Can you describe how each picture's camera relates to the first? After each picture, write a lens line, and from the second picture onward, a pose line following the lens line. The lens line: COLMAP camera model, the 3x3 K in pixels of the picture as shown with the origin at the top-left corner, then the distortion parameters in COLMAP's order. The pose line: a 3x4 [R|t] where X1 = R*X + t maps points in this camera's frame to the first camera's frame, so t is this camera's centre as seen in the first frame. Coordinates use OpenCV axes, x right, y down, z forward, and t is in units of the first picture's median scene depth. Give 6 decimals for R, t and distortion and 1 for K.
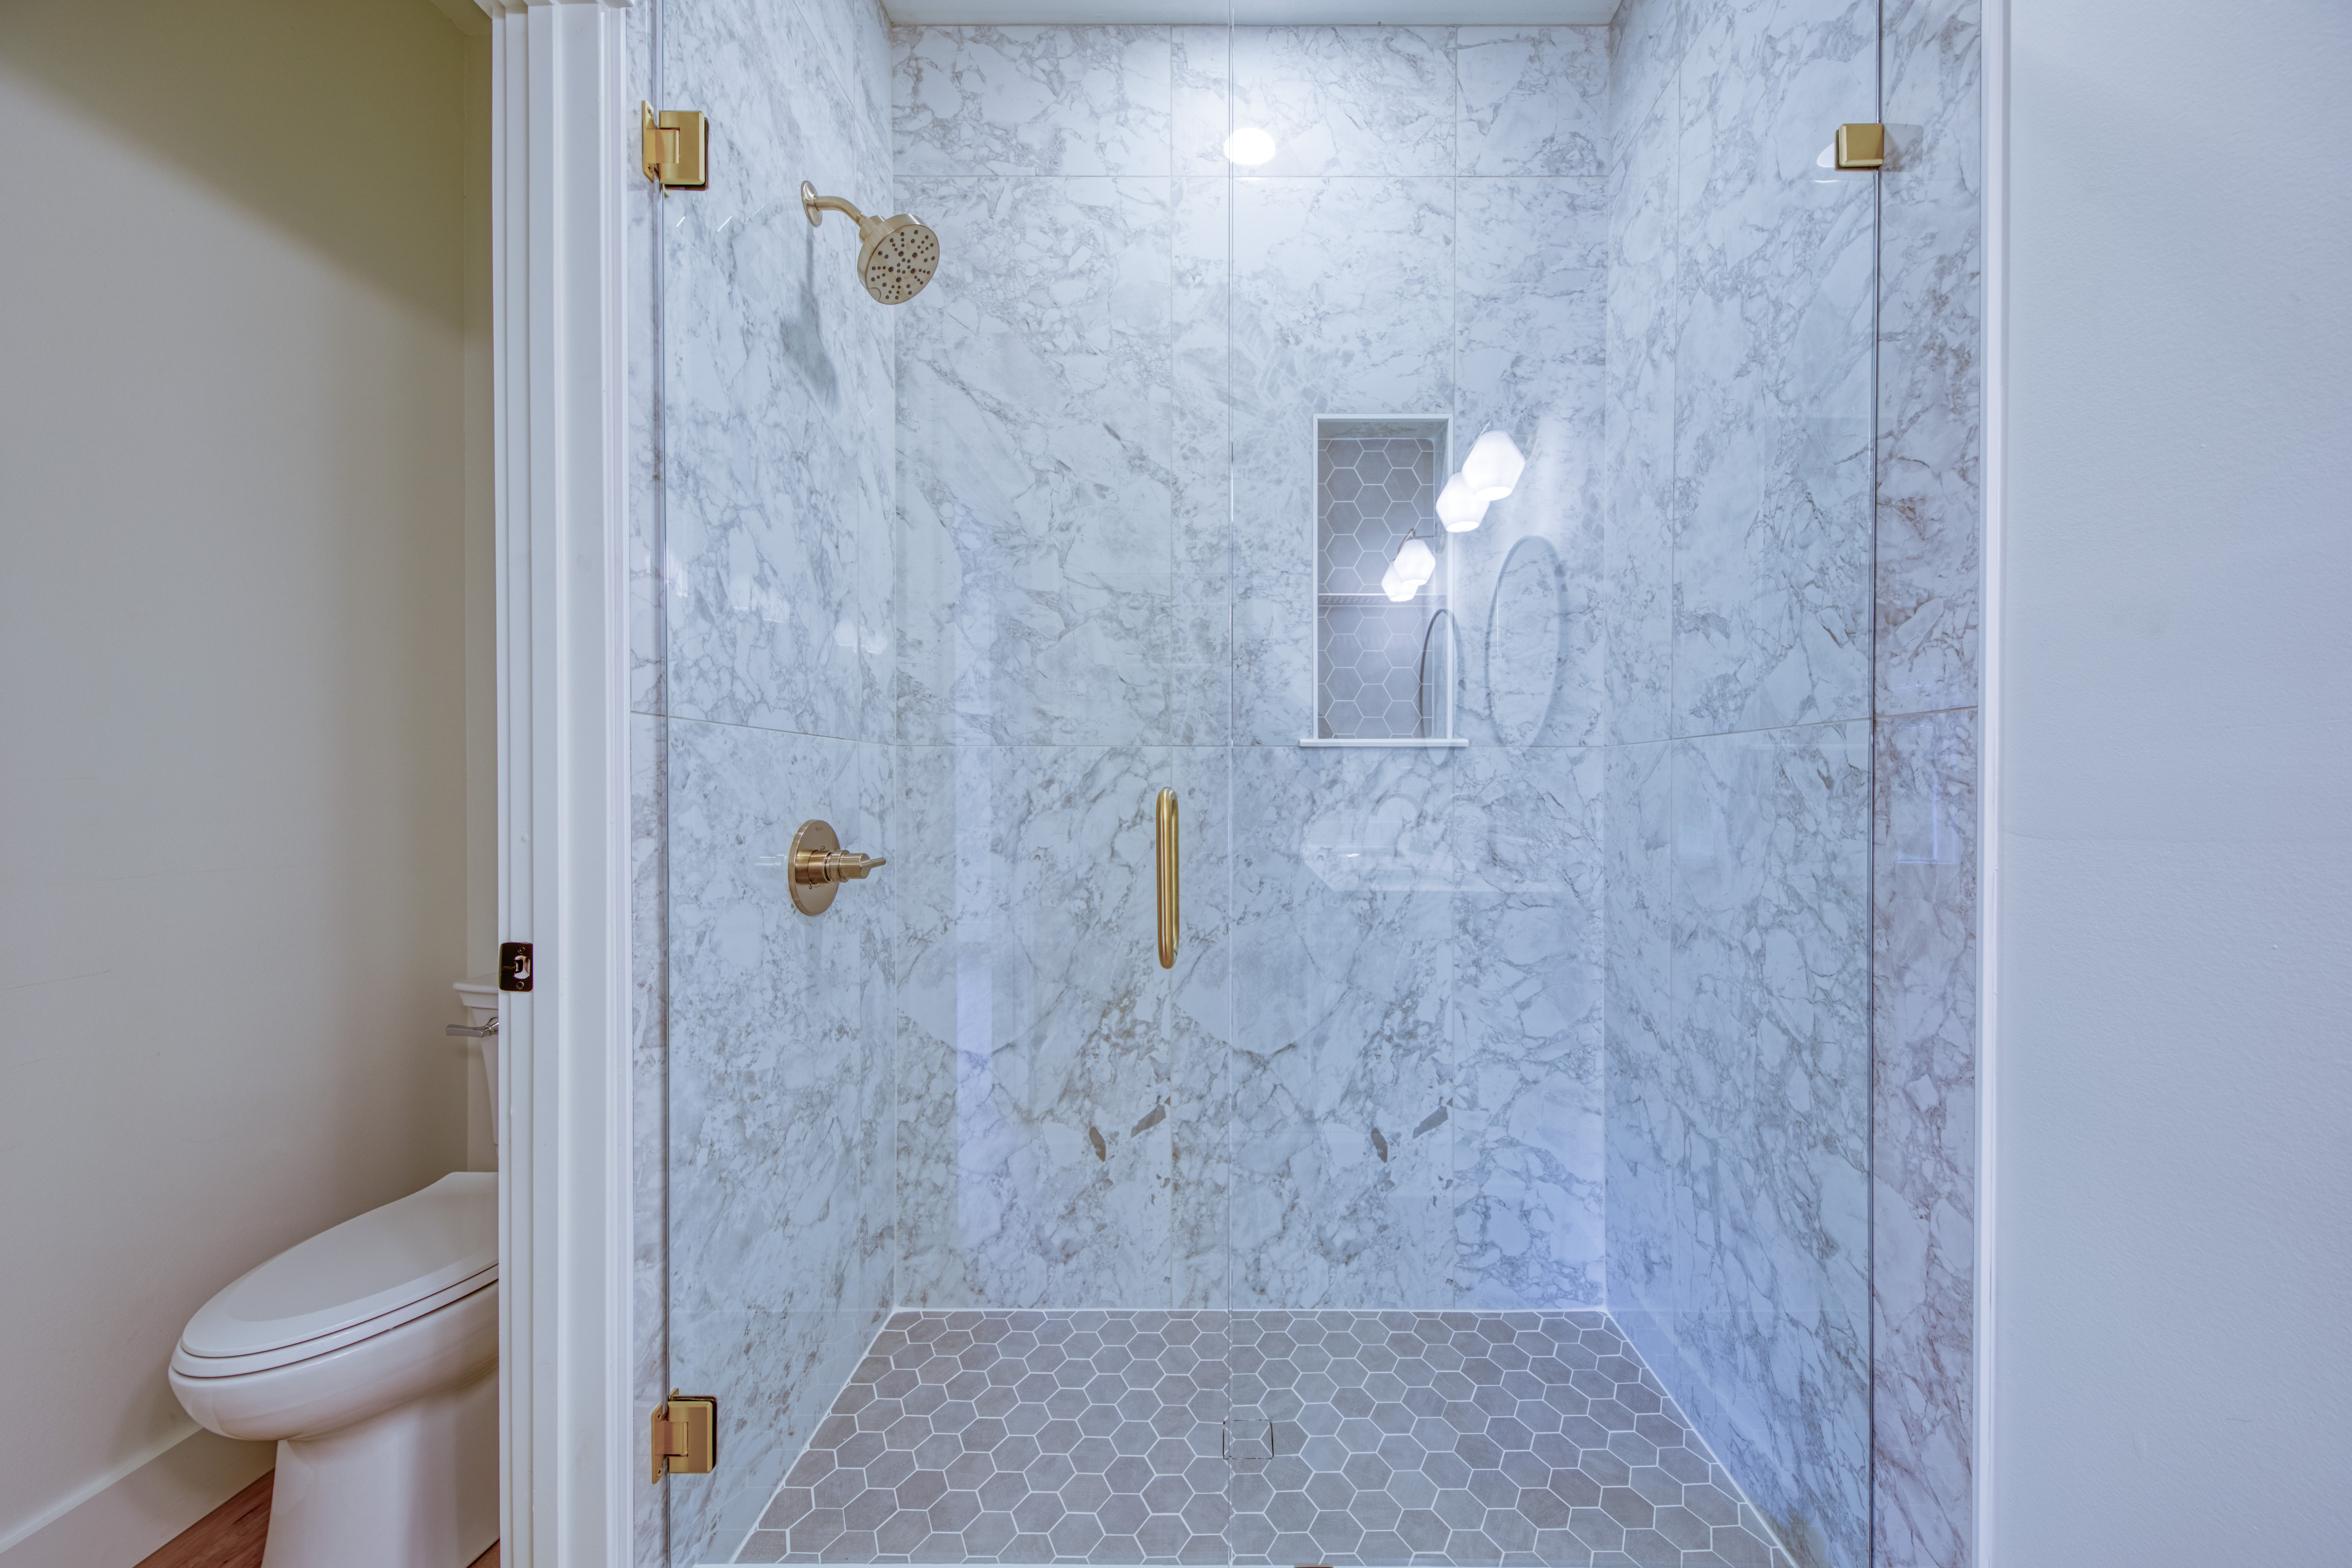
lens RADIAL K [[822.5, 0, 1187.3], [0, 822.5, 792.7], [0, 0, 1]] dist [0.011601, -0.003411]
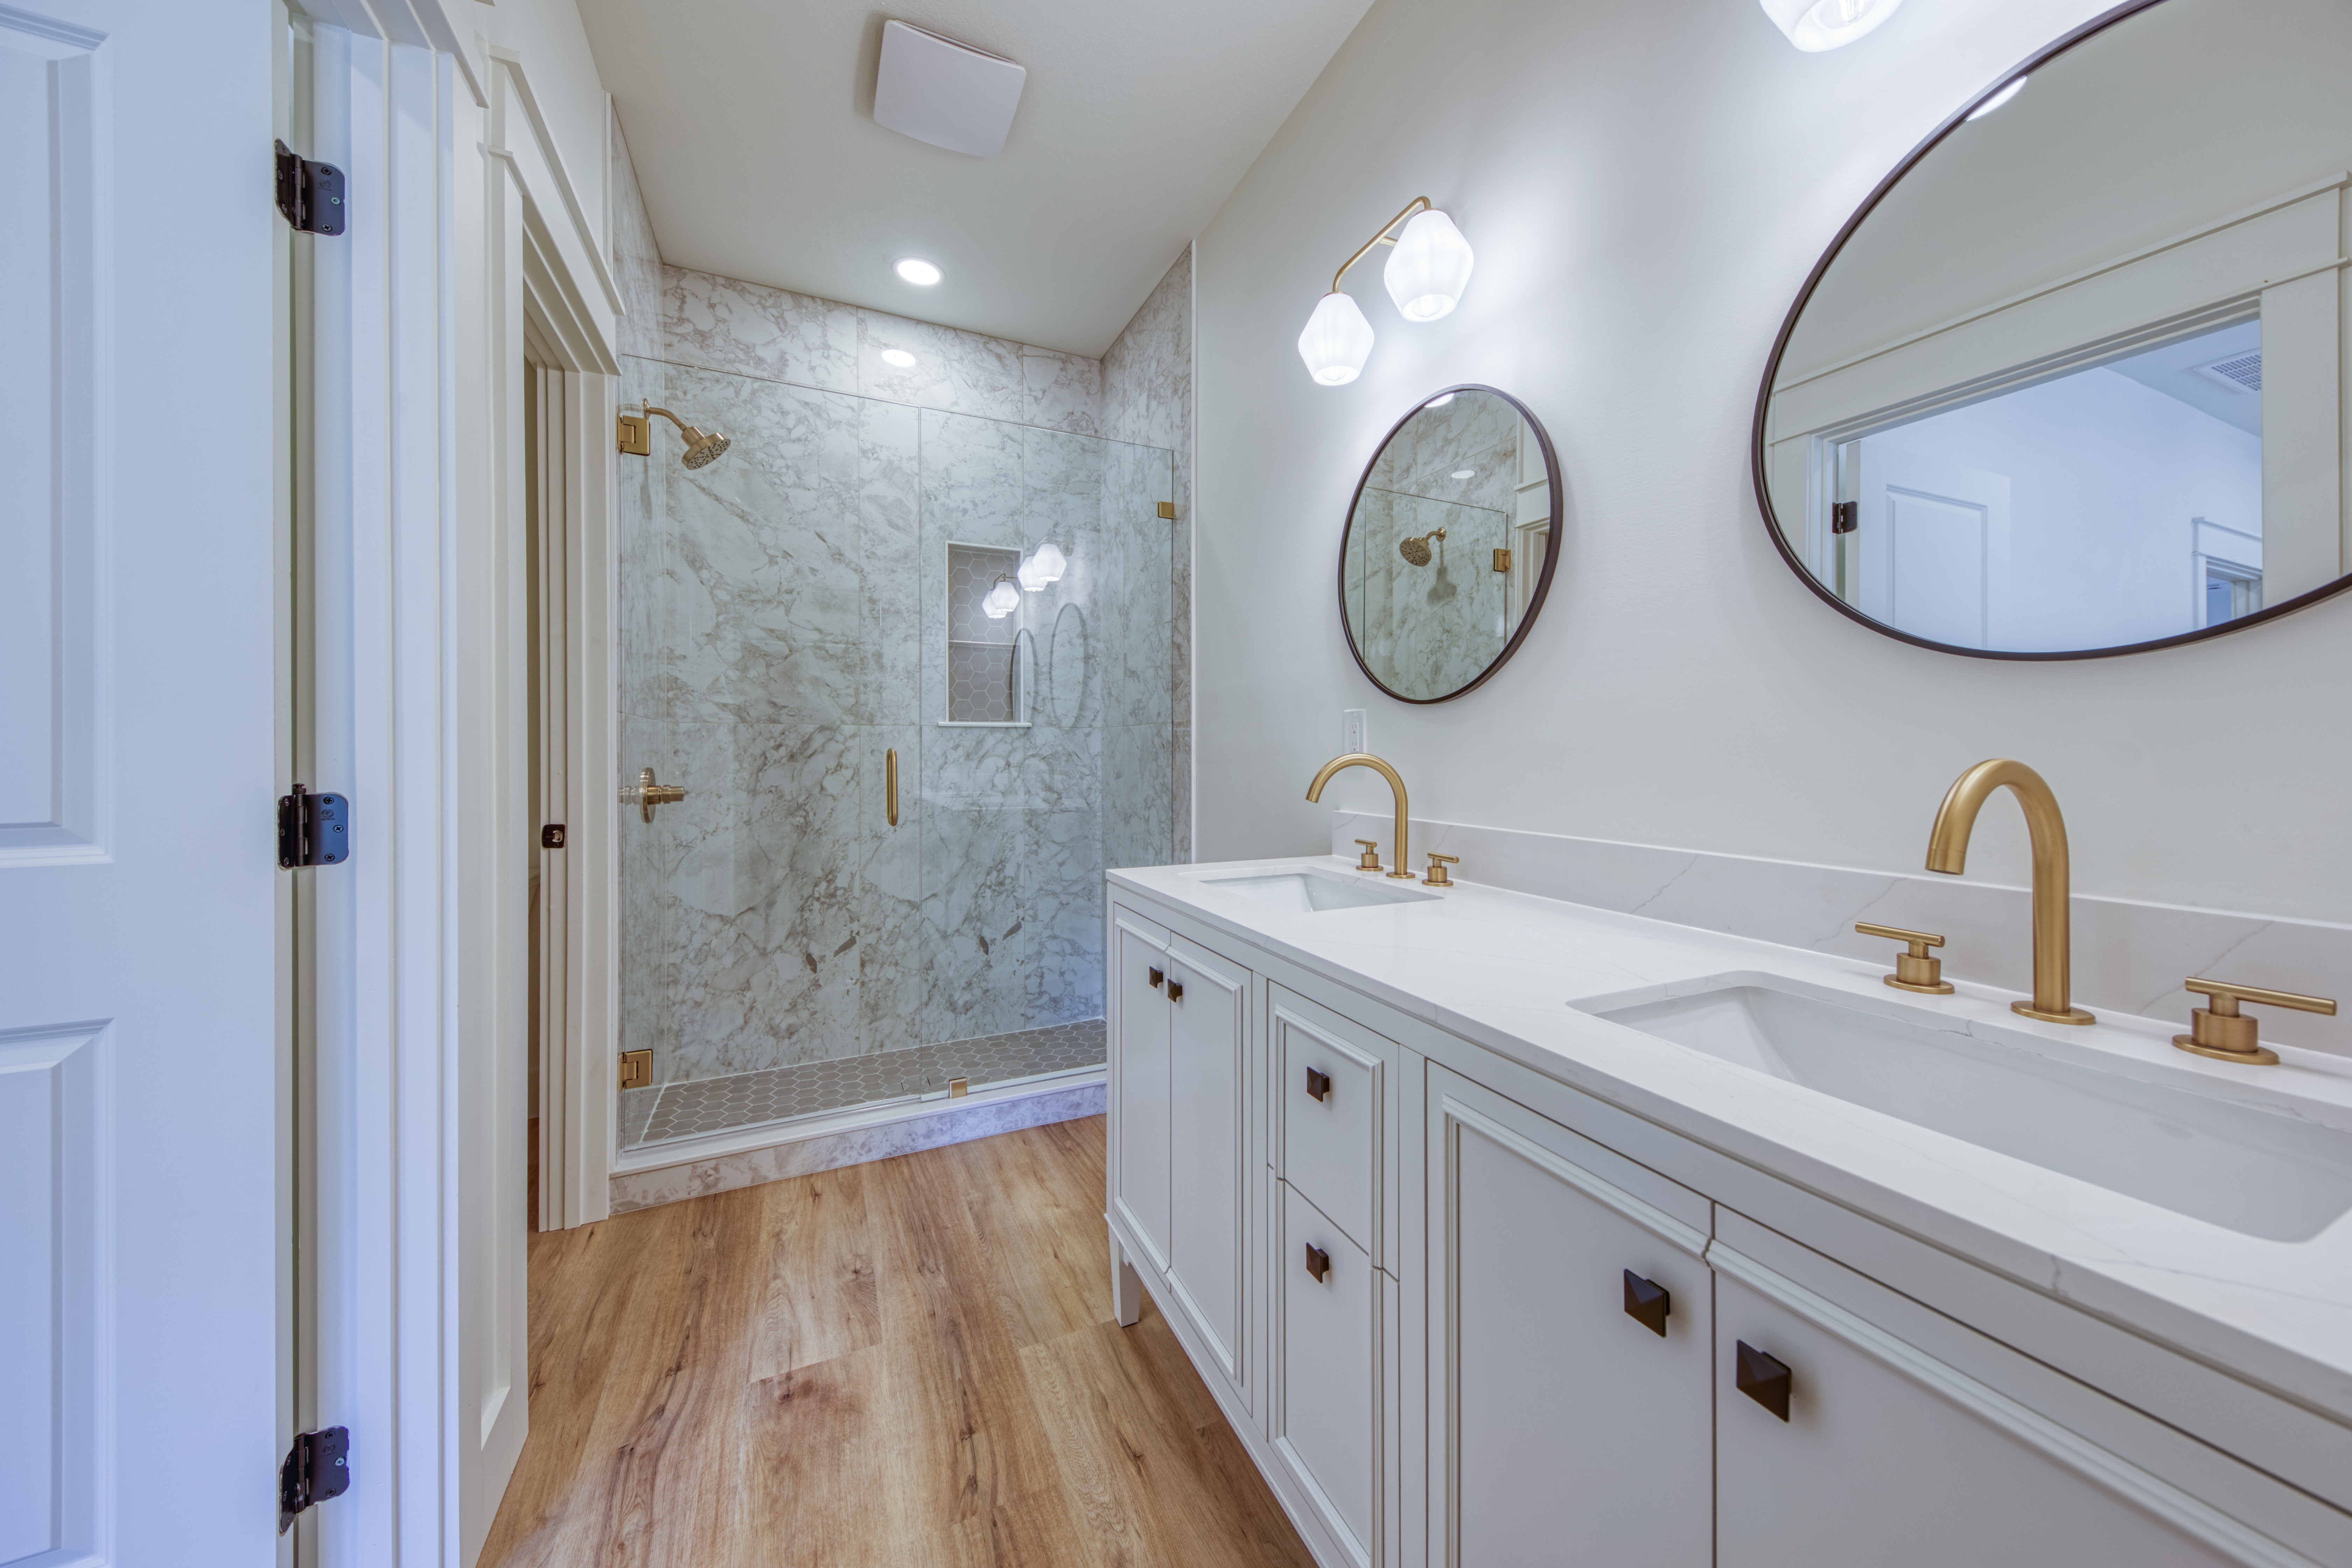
lens RADIAL K [[822.5, 0, 1236.6], [0, 822.5, 750.3], [0, 0, 1]] dist [0.011601, -0.003411]
pose [[0.862260, -0.001178, 0.506464, -0.211794], [0.006691, 0.999937, -0.009066, 0.016780], [-0.506421, 0.011206, 0.862213, -0.874011]]
